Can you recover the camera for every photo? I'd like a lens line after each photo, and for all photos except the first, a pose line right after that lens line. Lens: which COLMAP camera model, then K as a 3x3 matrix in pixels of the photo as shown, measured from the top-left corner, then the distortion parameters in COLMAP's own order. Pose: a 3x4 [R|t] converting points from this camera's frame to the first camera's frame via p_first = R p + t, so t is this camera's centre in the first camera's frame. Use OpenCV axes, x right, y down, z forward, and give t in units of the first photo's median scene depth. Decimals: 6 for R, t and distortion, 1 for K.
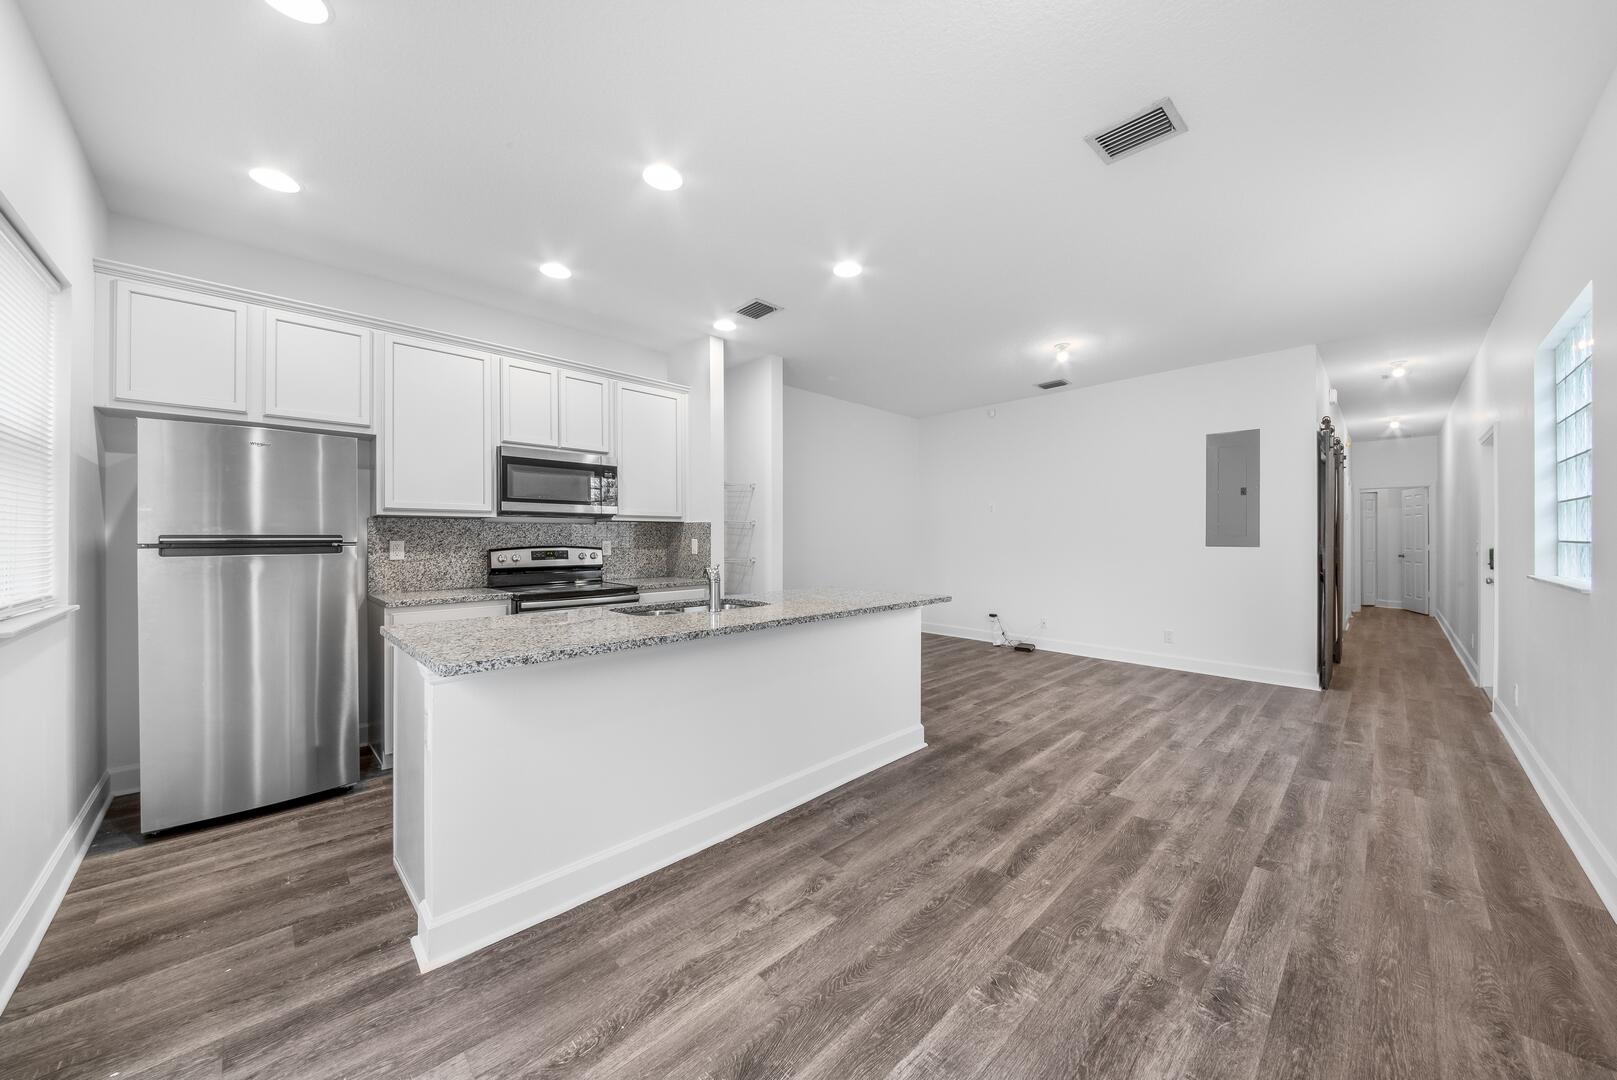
lens RADIAL K [[560.6, 0, 813.5], [0, 560.6, 536.0], [0, 0, 1]] dist [-0.000471, -0.000004]
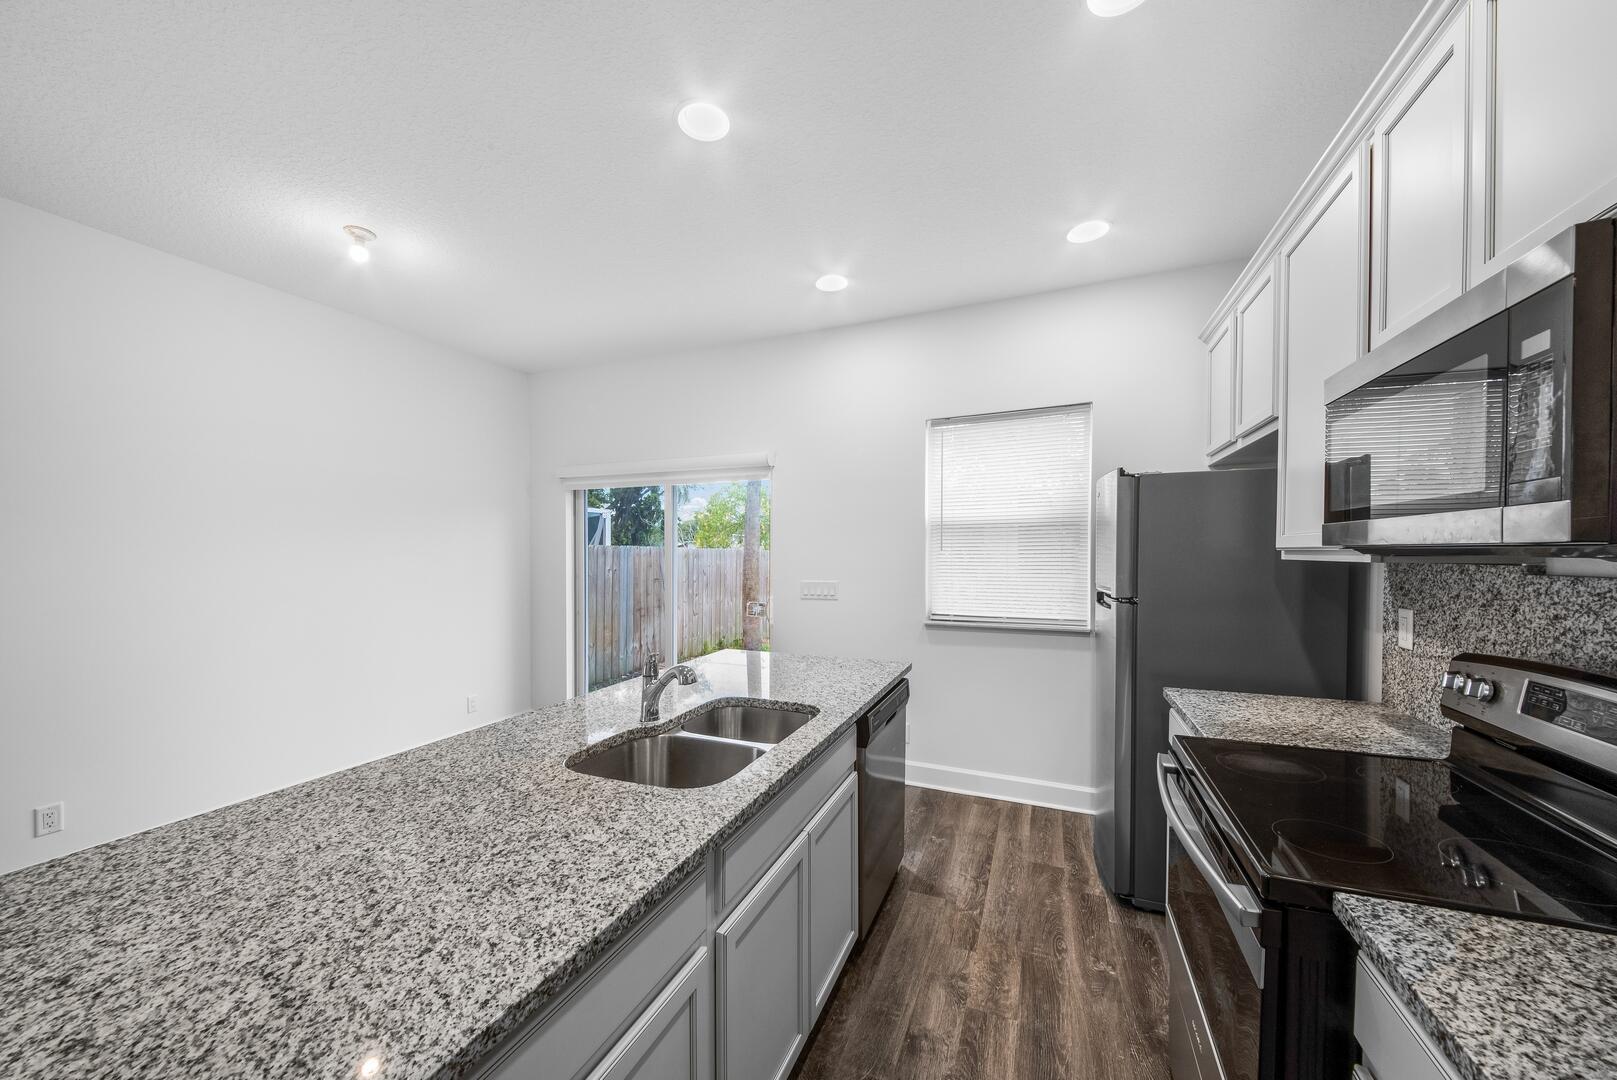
lens RADIAL K [[572.6, 0, 806.7], [0, 572.6, 559.7], [0, 0, 1]] dist [0.039049, -0.020067]
pose [[-0.921665, 0.011134, -0.387826, -0.057847], [0.007519, 0.999913, 0.010836, -0.039372], [0.387913, 0.007071, -0.921669, 1.127979]]
